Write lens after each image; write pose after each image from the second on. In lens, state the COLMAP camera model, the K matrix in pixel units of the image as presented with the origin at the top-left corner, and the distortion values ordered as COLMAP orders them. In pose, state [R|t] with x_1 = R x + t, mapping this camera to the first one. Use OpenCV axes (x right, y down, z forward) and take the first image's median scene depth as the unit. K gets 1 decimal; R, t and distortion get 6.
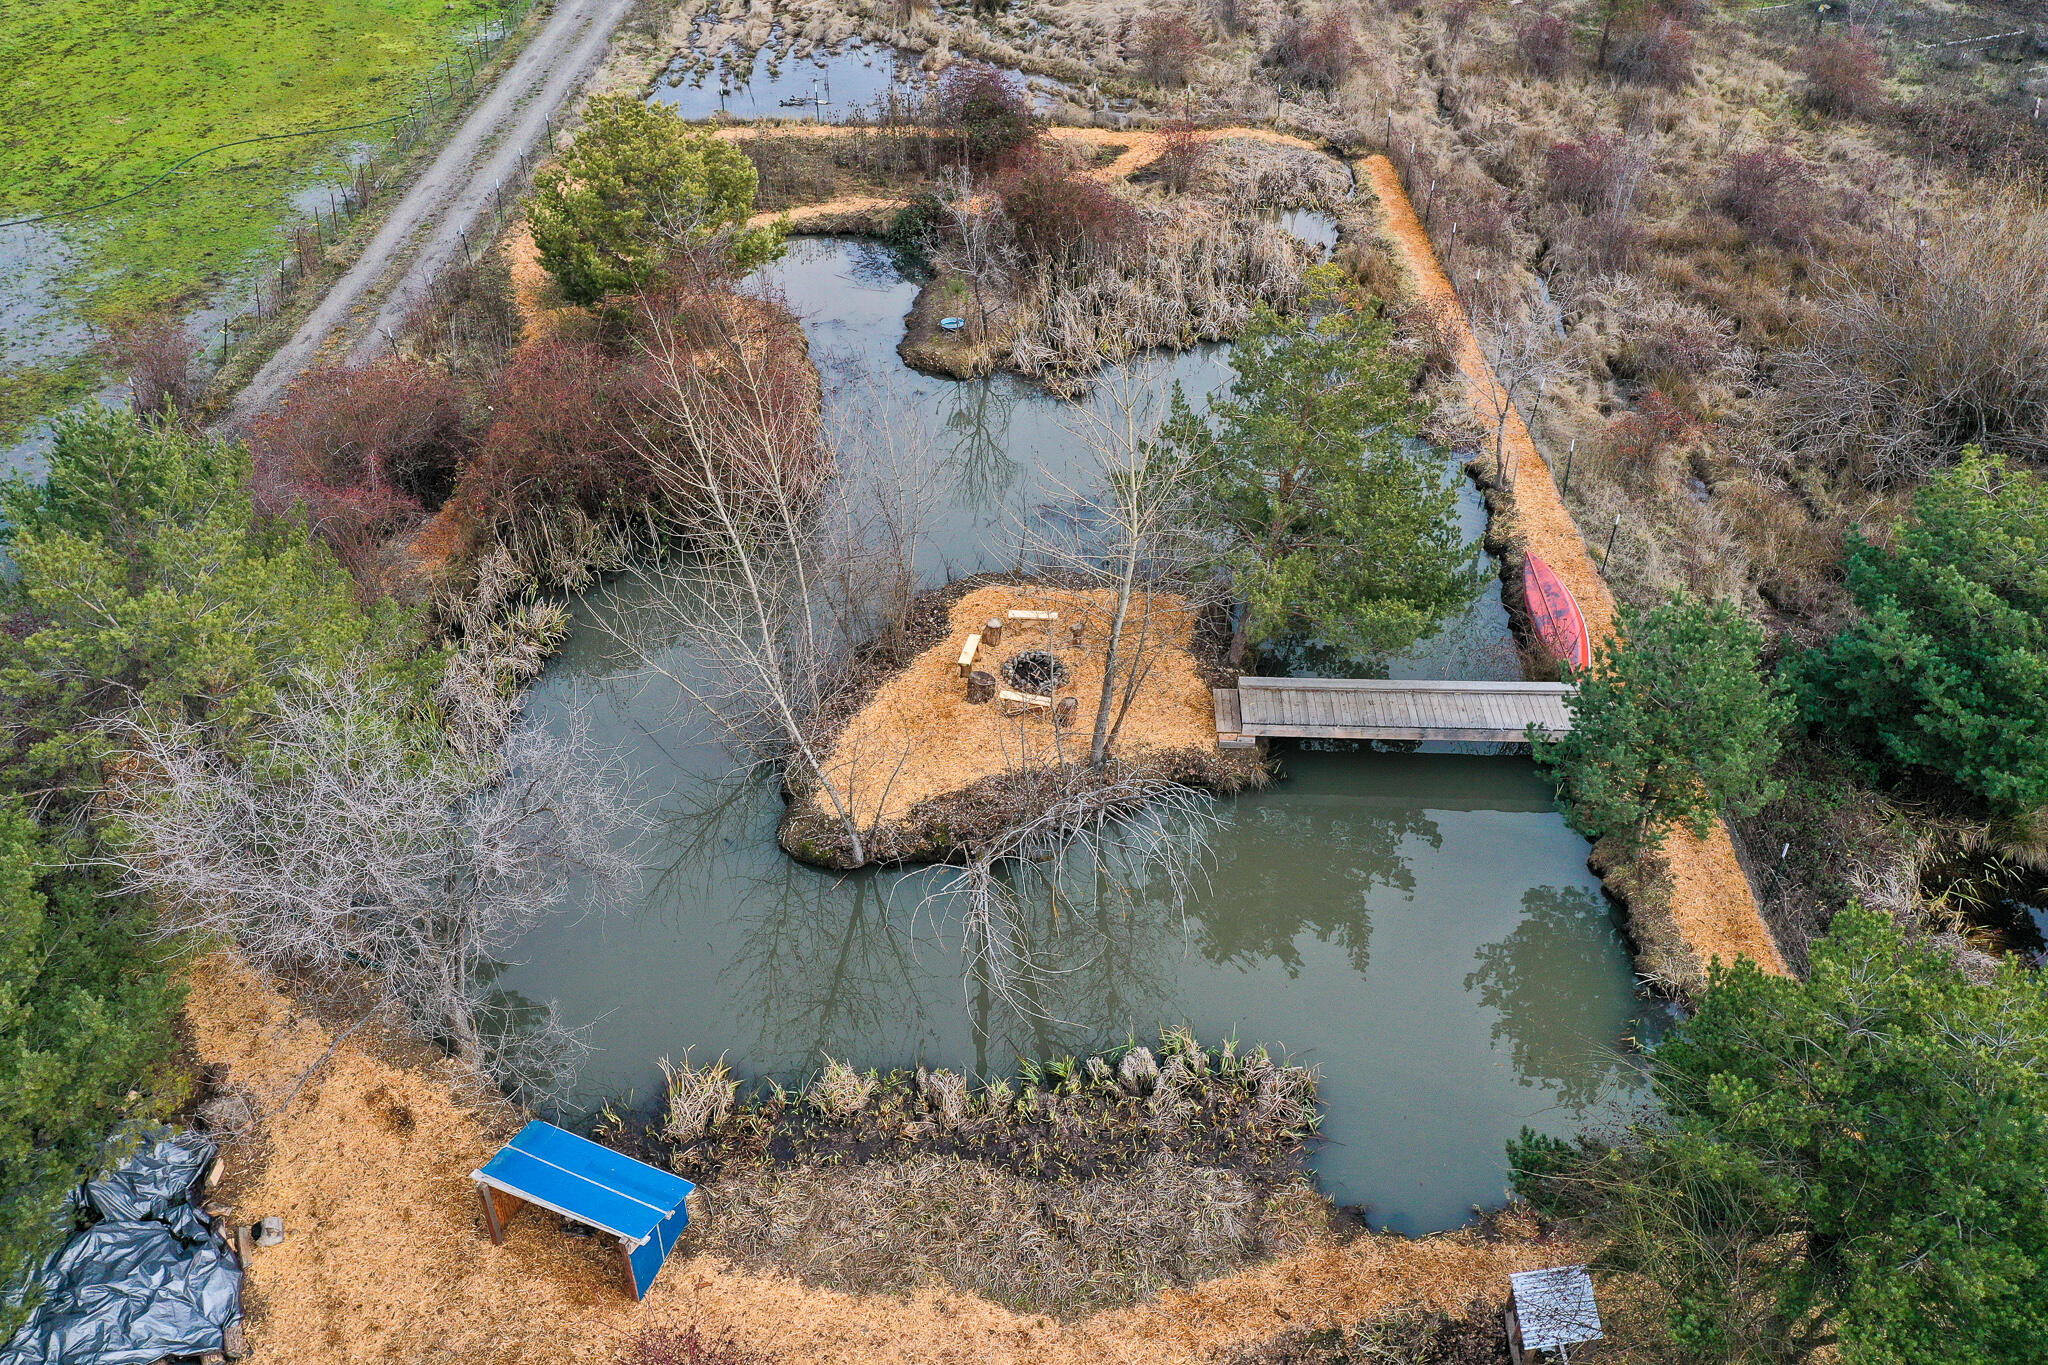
lens RADIAL K [[1628.0, 0, 1024.0], [0, 1628.0, 682.5], [0, 0, 1]] dist [0.015546, 0.000721]
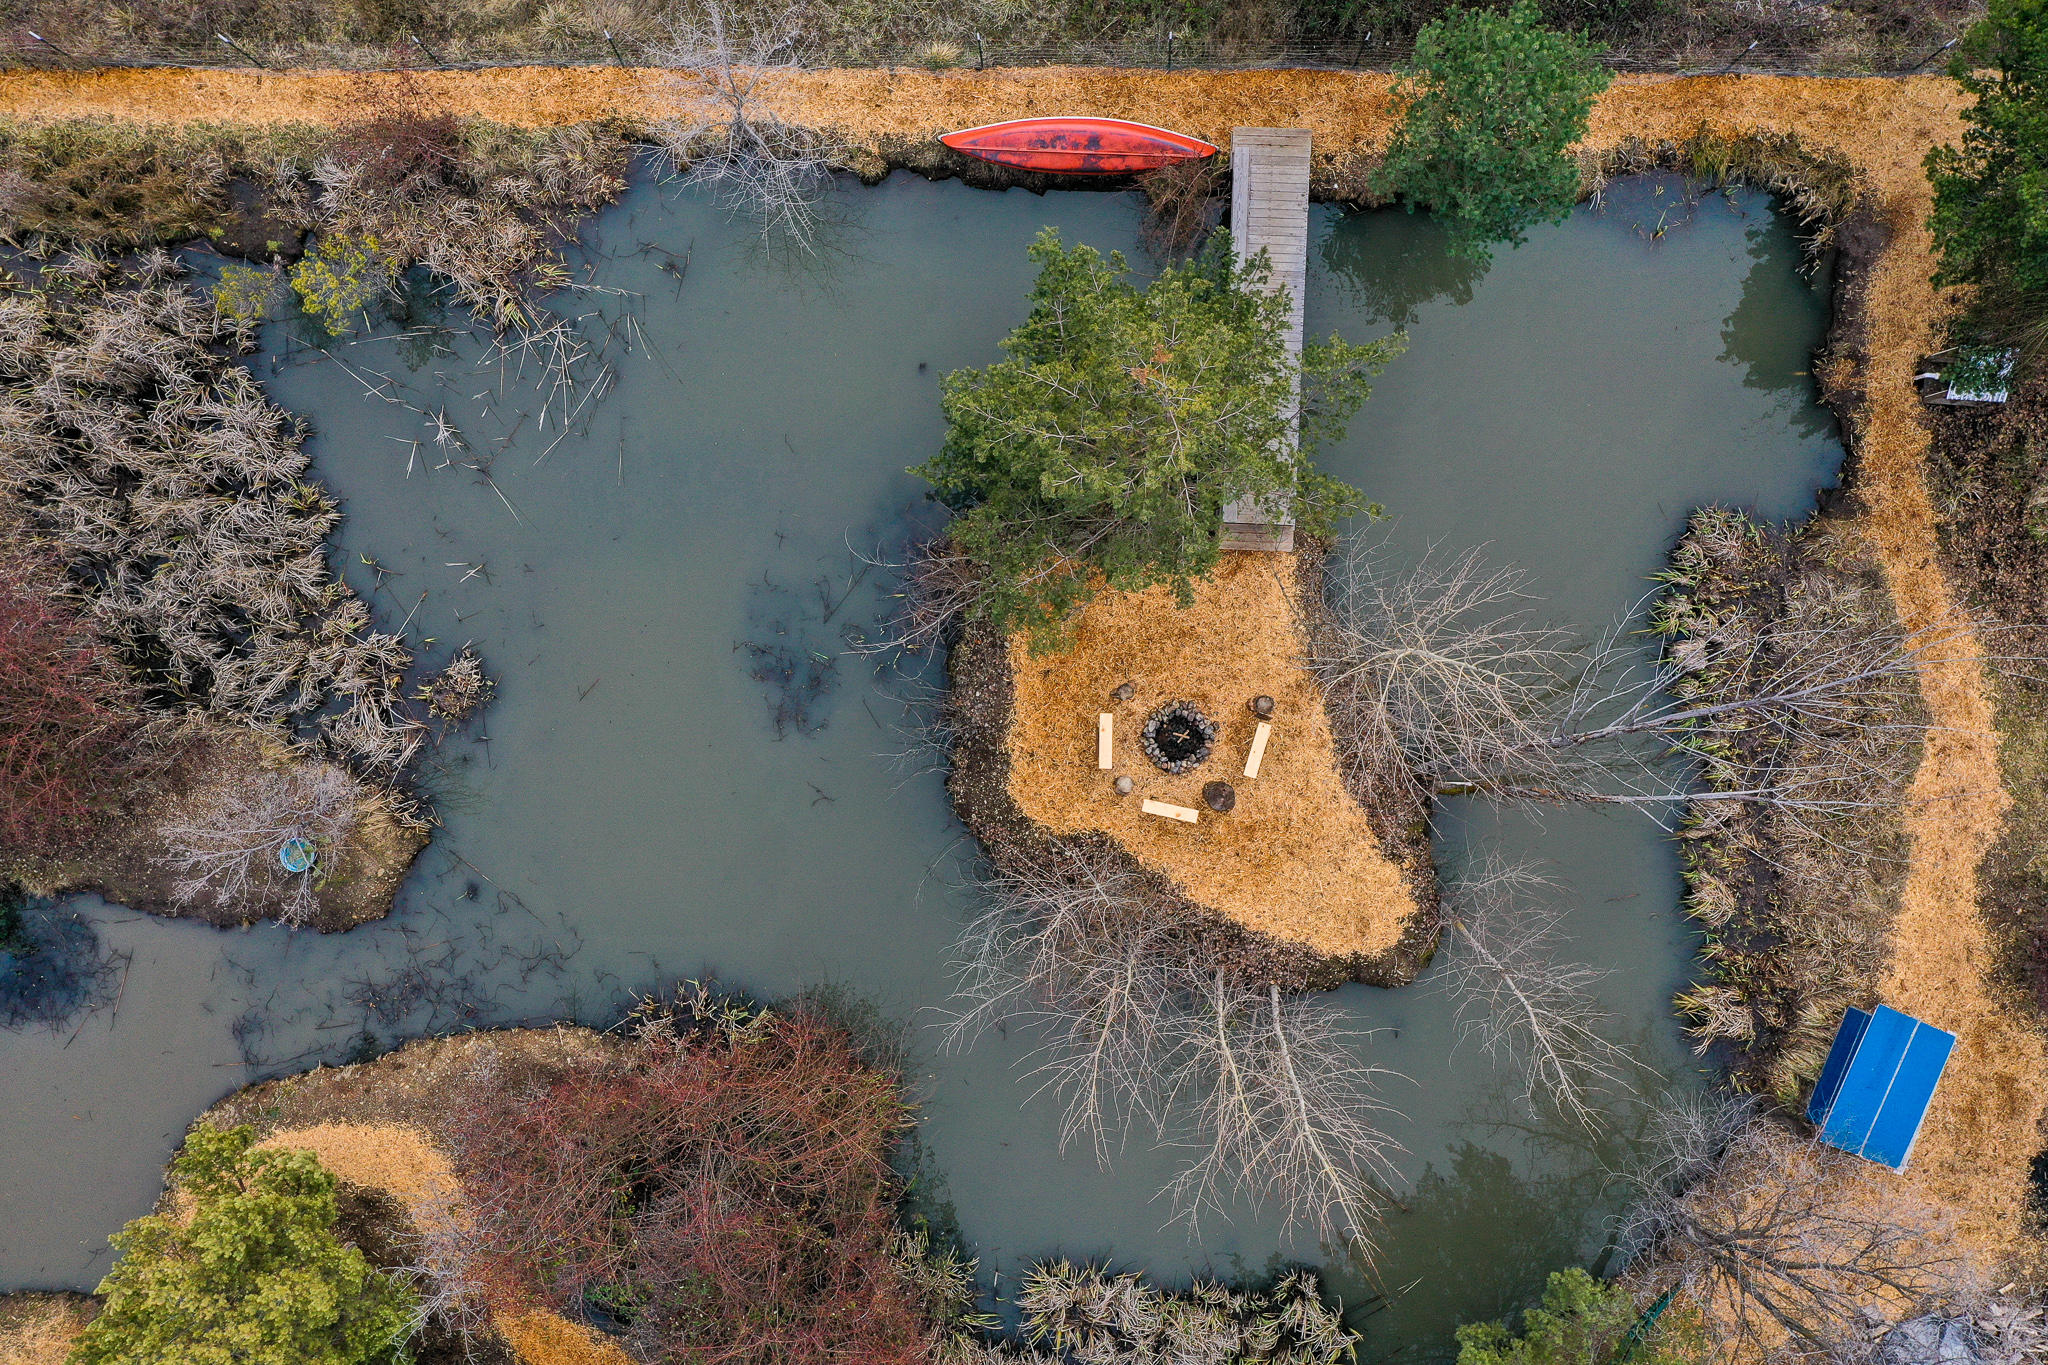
lens RADIAL K [[1628.0, 0, 1024.0], [0, 1628.0, 682.5], [0, 0, 1]] dist [0.015546, 0.000721]
pose [[0.003351, -0.999934, -0.011025, 0.064367], [0.612715, -0.006660, 0.790276, -1.066129], [-0.790297, -0.009404, 0.612652, 0.684962]]
